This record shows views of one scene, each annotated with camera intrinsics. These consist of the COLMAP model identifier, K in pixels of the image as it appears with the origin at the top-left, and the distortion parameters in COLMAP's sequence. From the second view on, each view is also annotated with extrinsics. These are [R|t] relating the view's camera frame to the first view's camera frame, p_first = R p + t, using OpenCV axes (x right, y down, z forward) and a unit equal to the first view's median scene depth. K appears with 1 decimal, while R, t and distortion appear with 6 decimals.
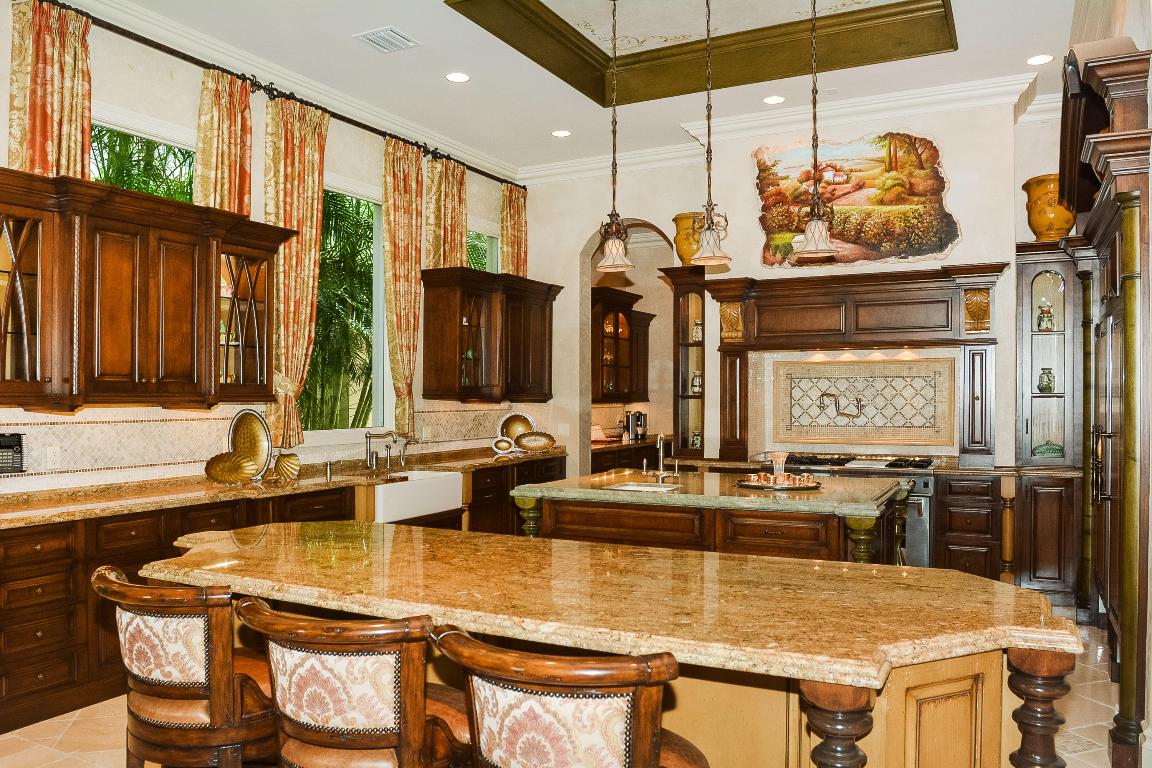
lens RADIAL K [[857.0, 0, 576.0], [0, 857.0, 384.0], [0, 0, 1]] dist [-0.062587, 0.006337]
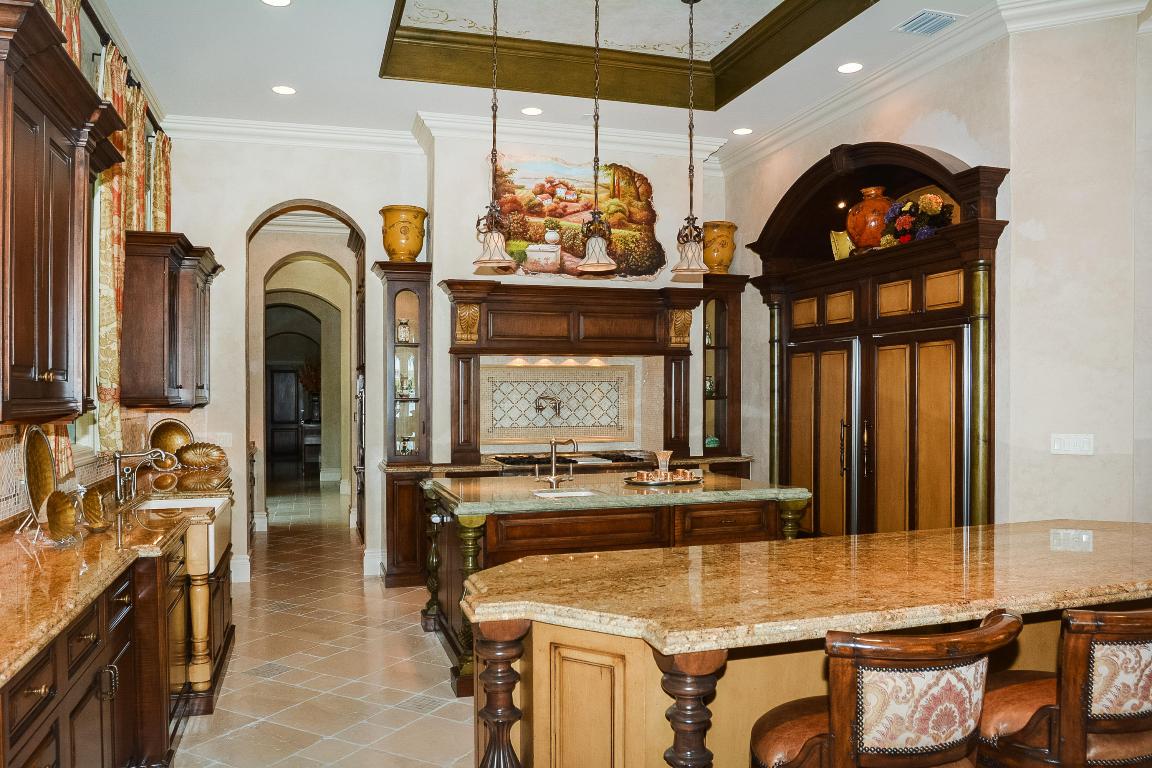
lens RADIAL K [[857.0, 0, 576.0], [0, 857.0, 384.0], [0, 0, 1]] dist [-0.062587, 0.006337]
pose [[0.716018, 0.009147, 0.698022, -0.452005], [-0.006227, 0.999958, -0.006716, 0.002862], [-0.698054, 0.000463, 0.716045, 0.224936]]
